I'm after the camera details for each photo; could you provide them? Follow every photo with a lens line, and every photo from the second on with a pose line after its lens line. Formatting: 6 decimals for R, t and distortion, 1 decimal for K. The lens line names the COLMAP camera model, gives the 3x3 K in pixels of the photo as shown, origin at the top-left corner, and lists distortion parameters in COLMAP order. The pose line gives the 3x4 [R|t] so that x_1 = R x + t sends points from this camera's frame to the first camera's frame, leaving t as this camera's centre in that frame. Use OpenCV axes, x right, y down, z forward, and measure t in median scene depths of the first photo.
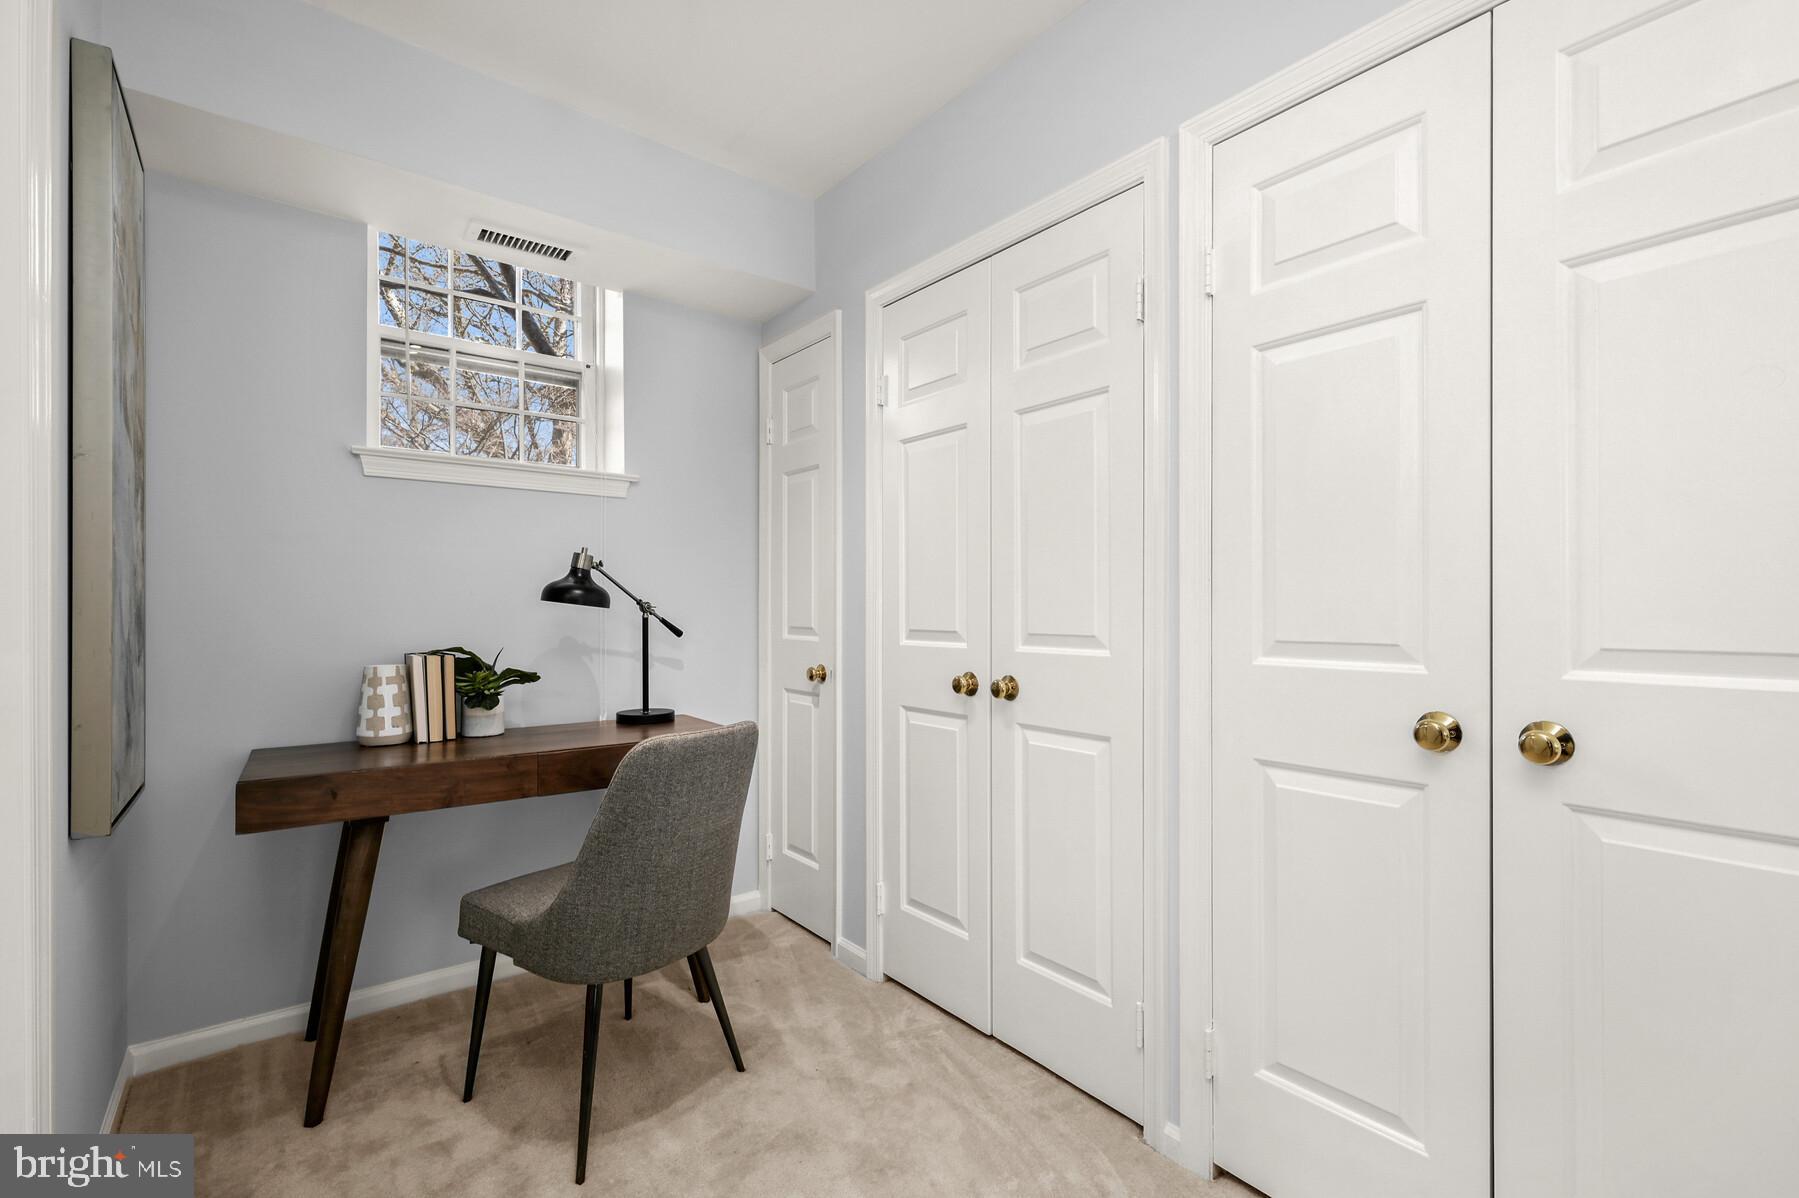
lens RADIAL K [[803.7, 0, 913.5], [0, 803.7, 600.3], [0, 0, 1]] dist [0.002161, -0.000581]
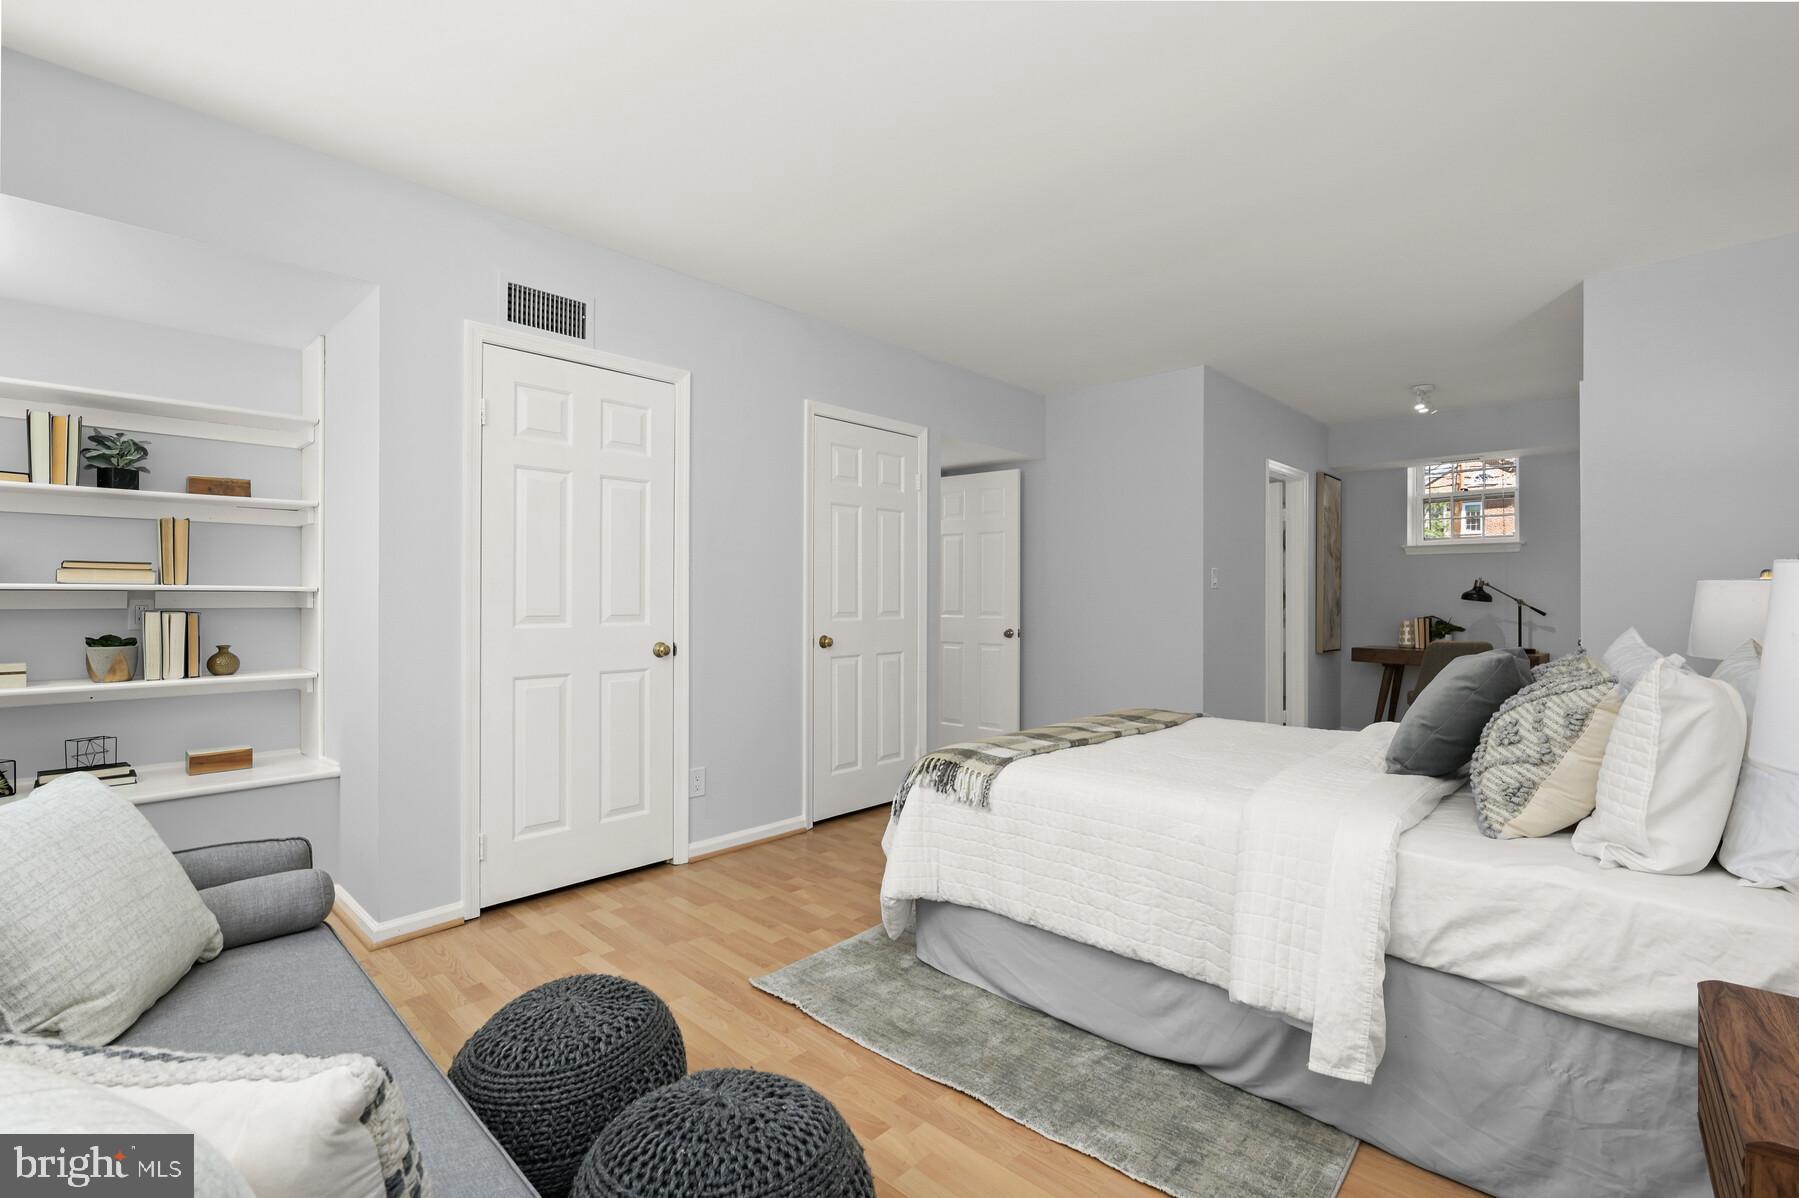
lens RADIAL K [[791.0, 0, 914.2], [0, 791.0, 596.9], [0, 0, 1]] dist [0.005247, 0.000331]
pose [[0.148221, -0.000300, -0.988954, 1.799728], [0.003987, 0.999992, 0.000294, -0.014214], [0.988946, -0.003987, 0.148222, -1.121603]]
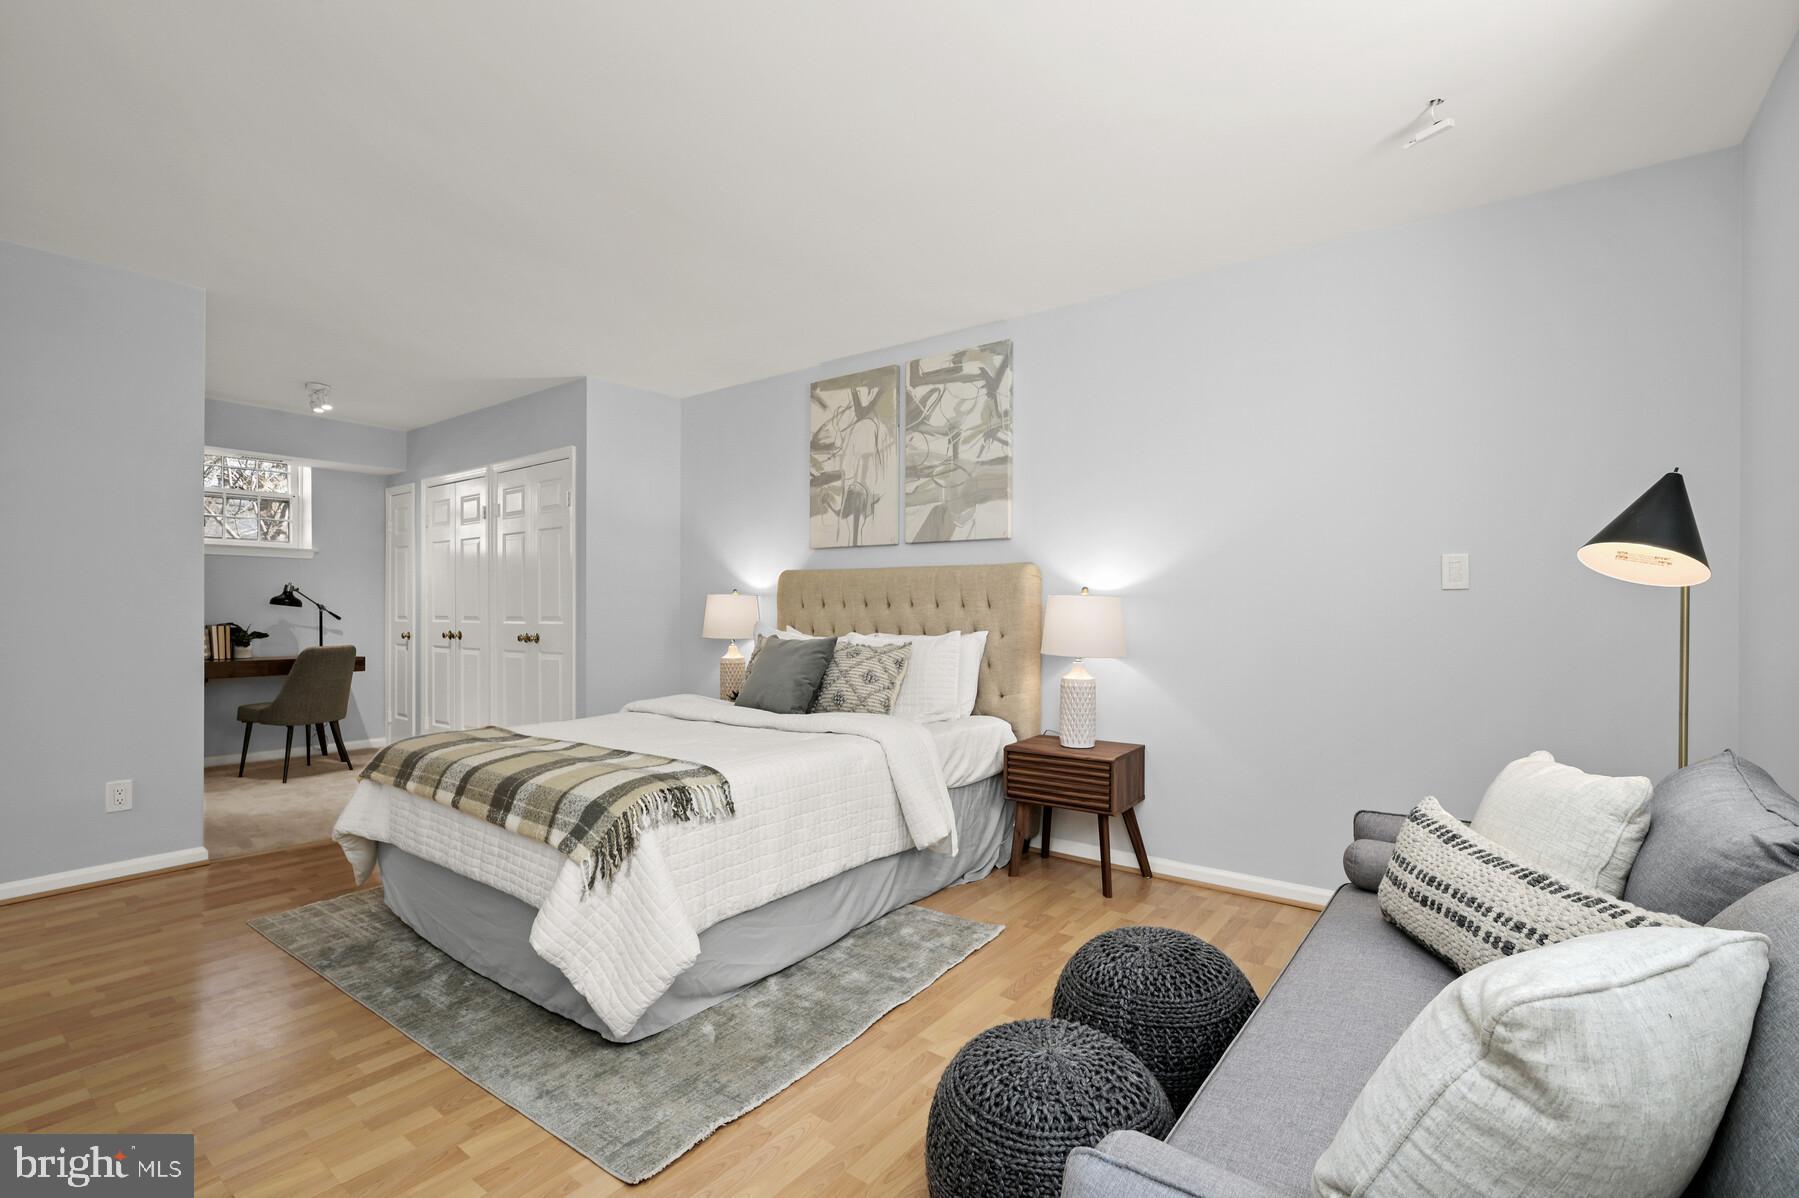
lens RADIAL K [[803.7, 0, 905.3], [0, 803.7, 612.7], [0, 0, 1]] dist [0.002161, -0.000581]
pose [[0.970224, 0.003371, 0.242185, 0.835501], [-0.006258, 0.999918, 0.011150, -0.012880], [-0.242128, -0.012334, 0.970166, -1.876989]]
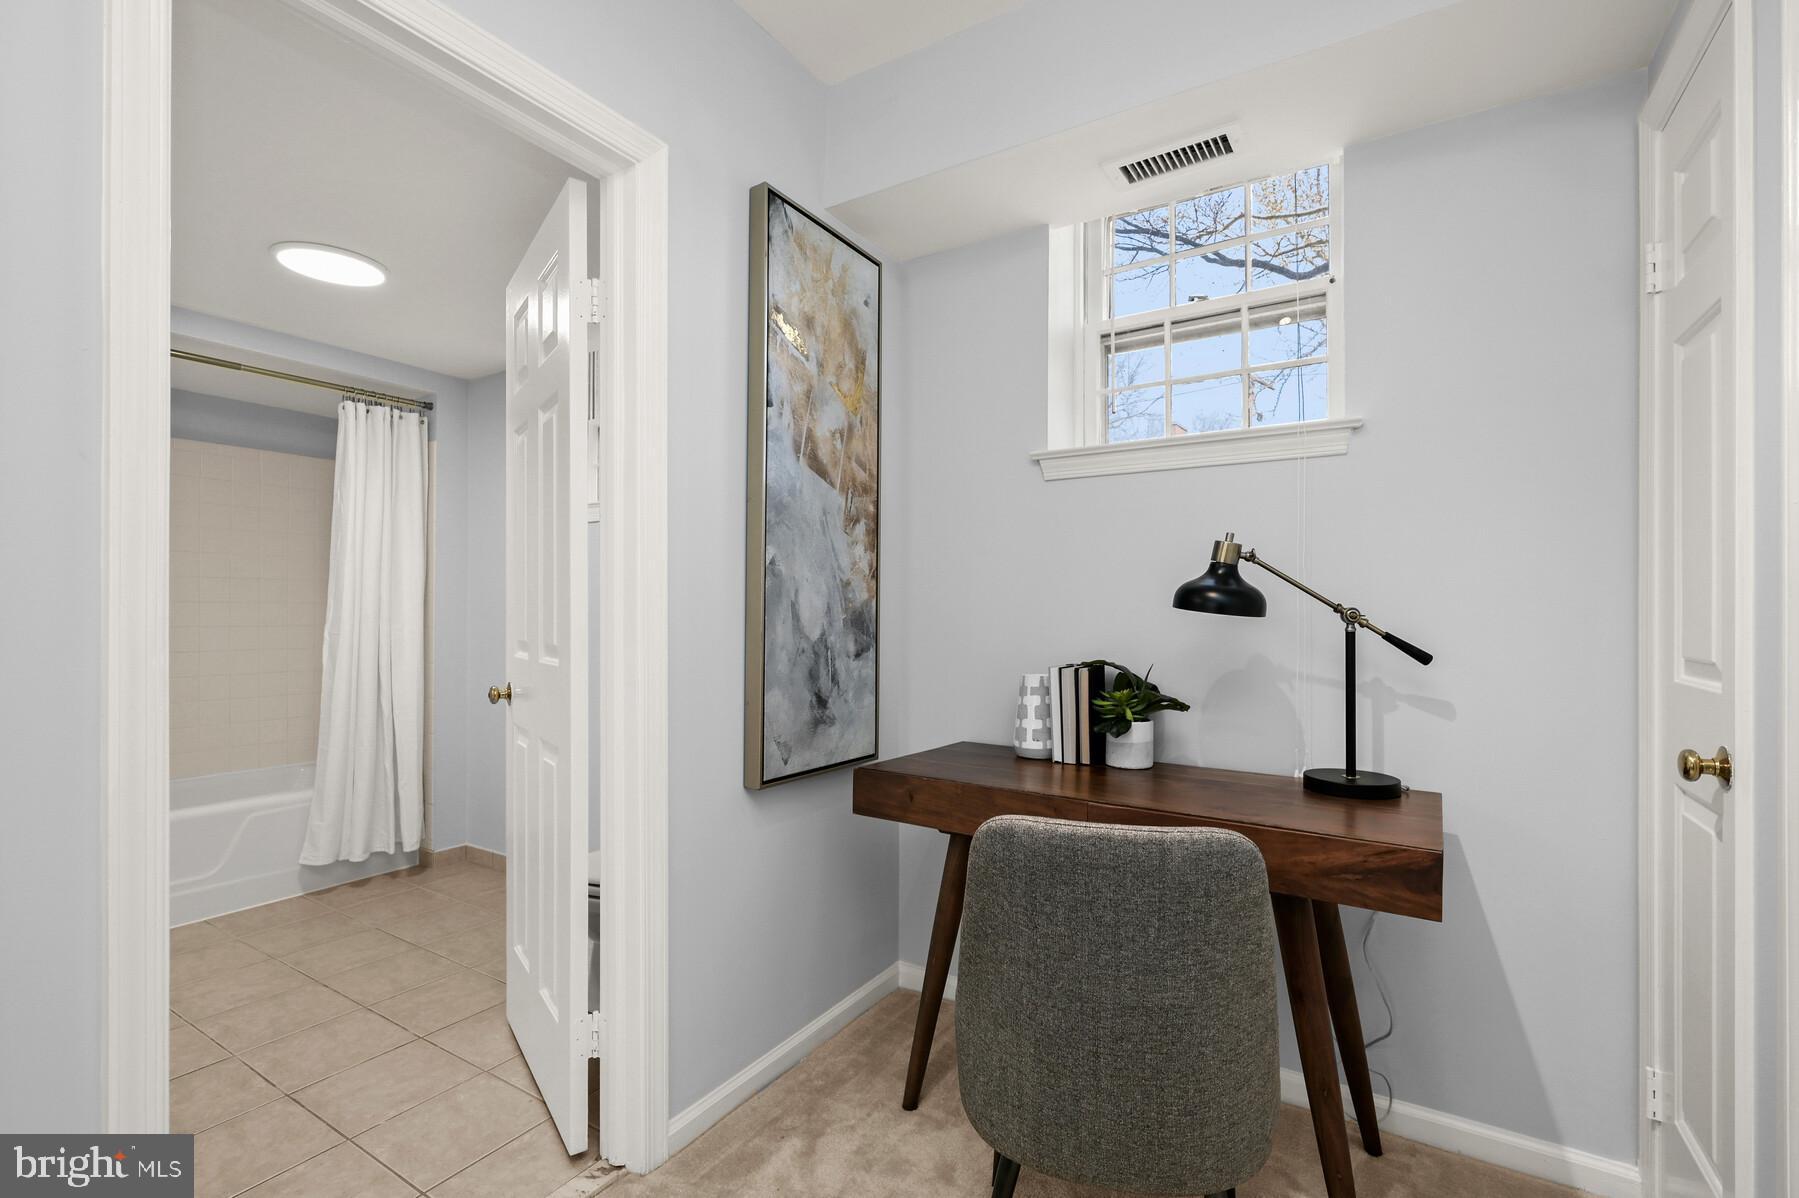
lens RADIAL K [[803.7, 0, 892.5], [0, 803.7, 610.5], [0, 0, 1]] dist [0.002161, -0.000581]
pose [[0.326294, -0.001416, -0.945267, 0.181089], [0.005760, 0.999983, 0.000490, 0.002131], [0.945251, -0.005605, 0.326296, 0.488153]]
